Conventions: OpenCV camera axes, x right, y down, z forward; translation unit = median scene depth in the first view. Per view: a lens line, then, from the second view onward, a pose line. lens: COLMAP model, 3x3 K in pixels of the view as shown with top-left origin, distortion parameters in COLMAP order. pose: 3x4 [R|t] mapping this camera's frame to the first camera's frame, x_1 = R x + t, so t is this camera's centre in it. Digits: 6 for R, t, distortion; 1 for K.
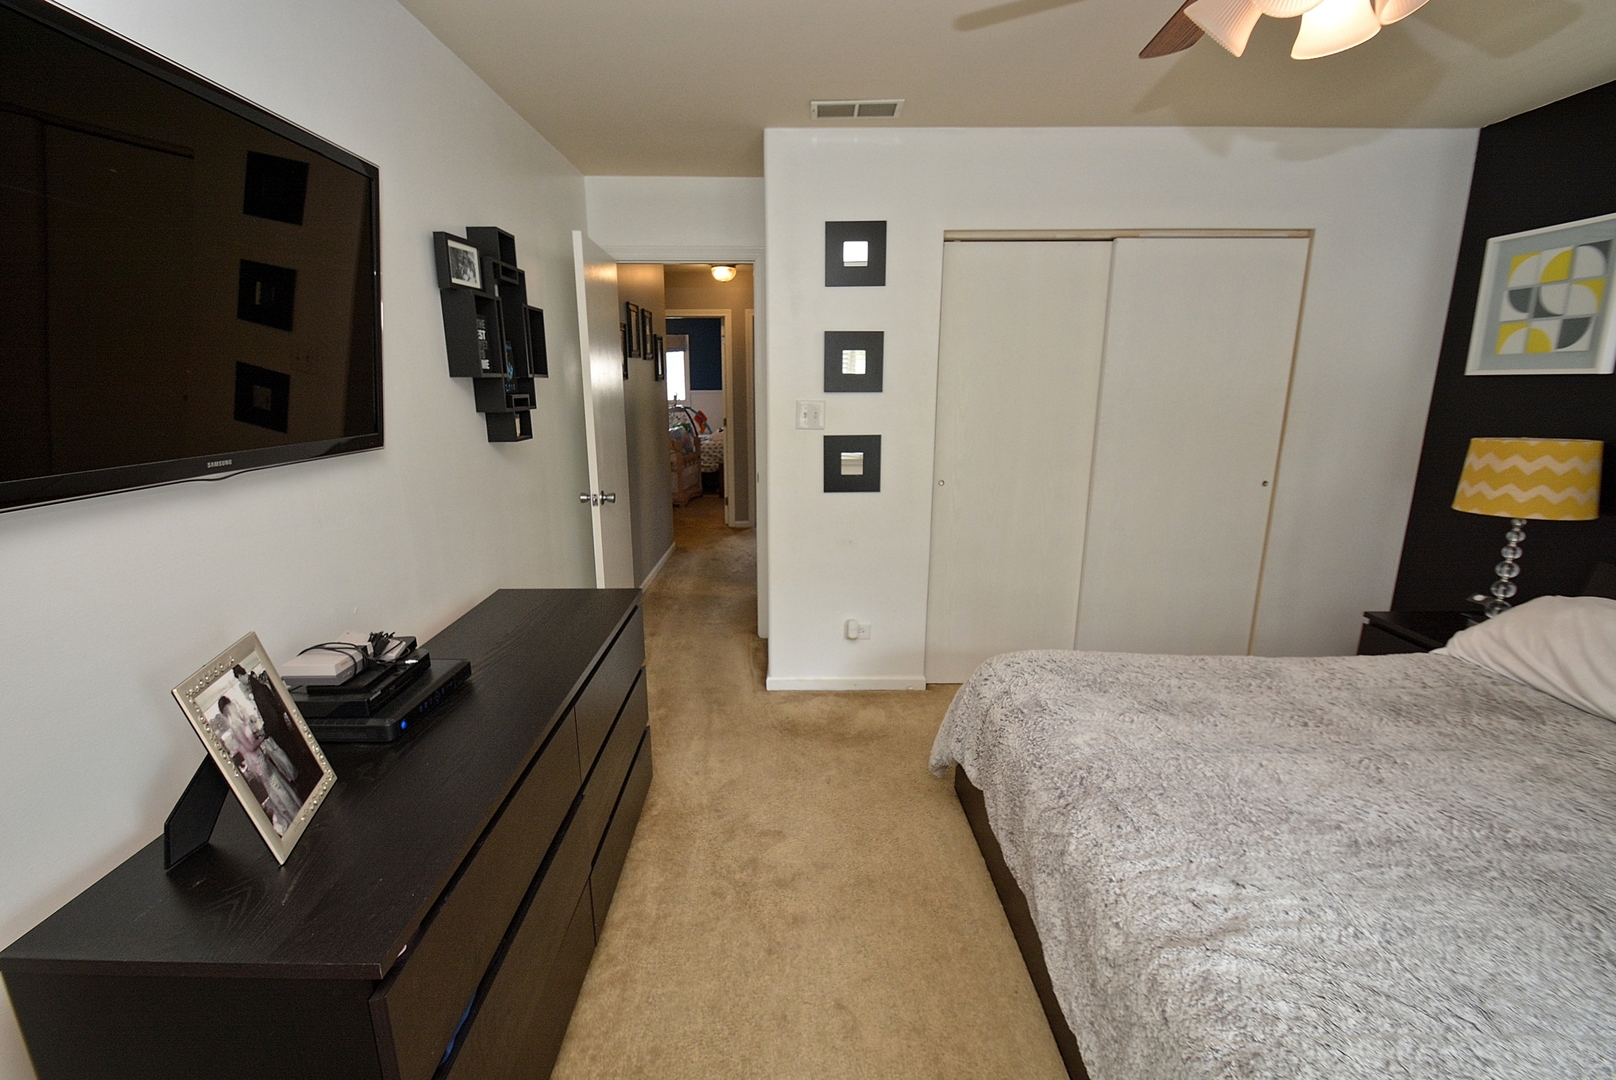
lens RADIAL K [[716.1, 0, 804.7], [0, 716.1, 555.3], [0, 0, 1]] dist [0.001014, -0.010956]
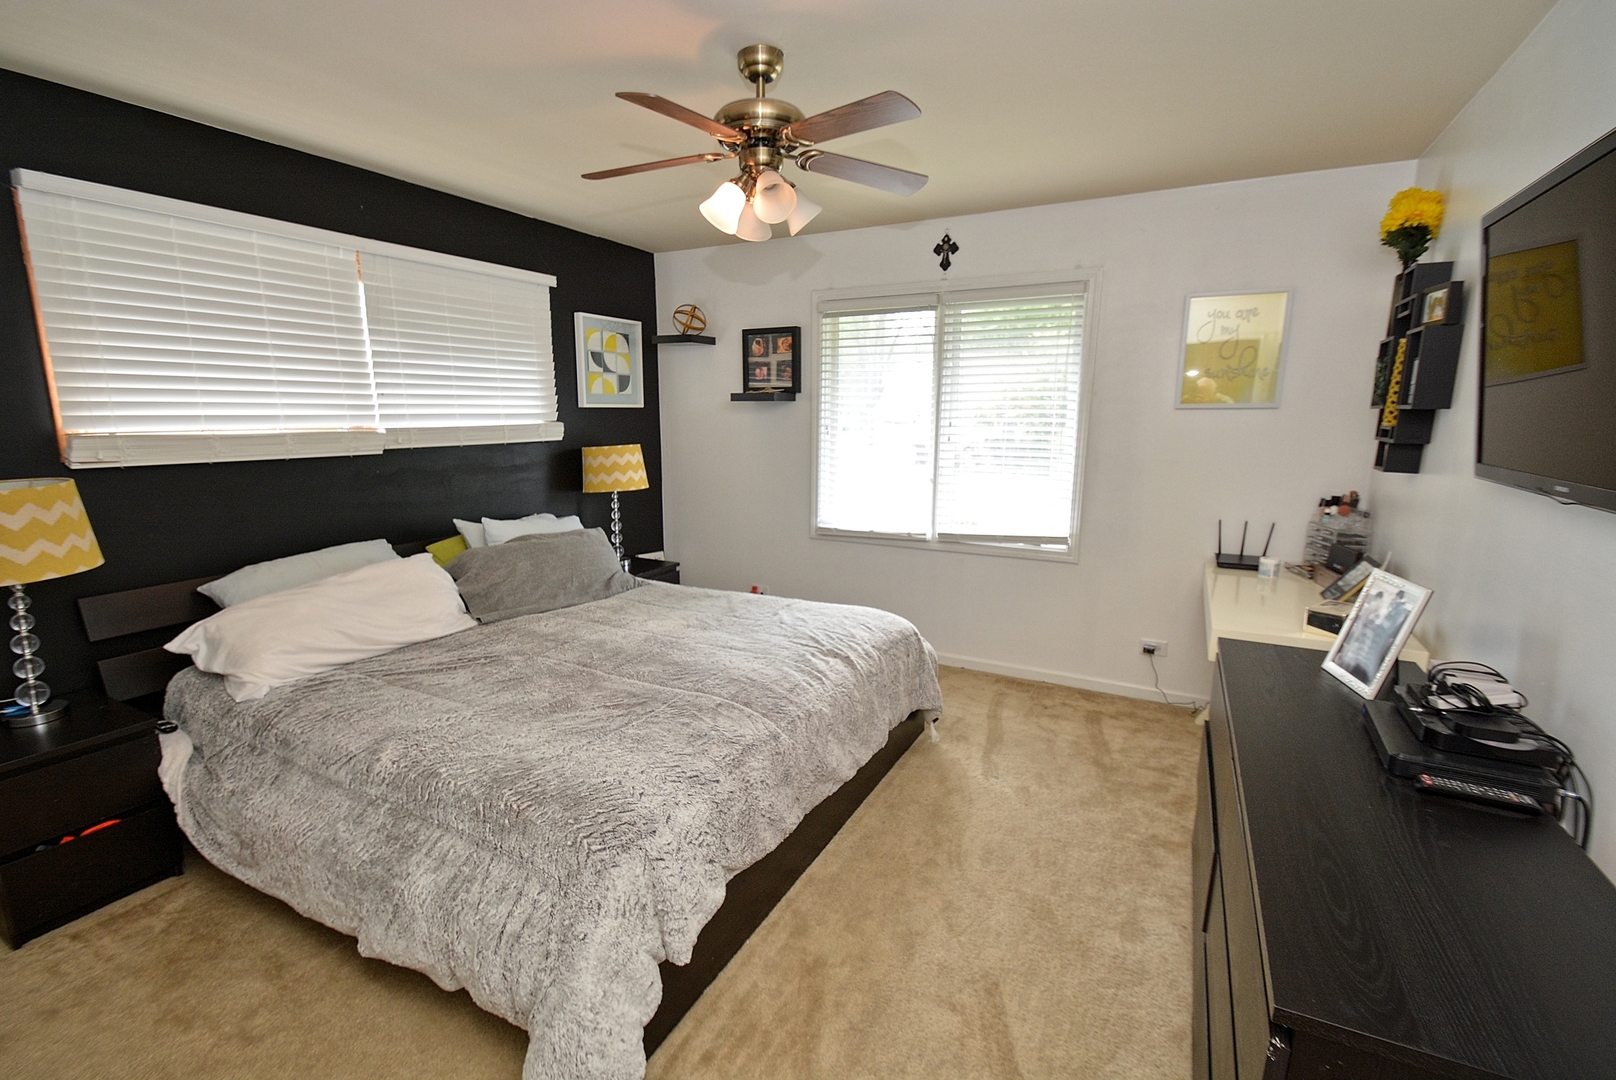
lens RADIAL K [[716.1, 0, 804.7], [0, 716.1, 555.3], [0, 0, 1]] dist [0.001014, -0.010956]
pose [[-0.881639, -0.101470, 0.460887, -0.187975], [0.098584, 0.915466, 0.390133, -0.539827], [-0.461513, 0.389392, -0.797107, 2.238109]]
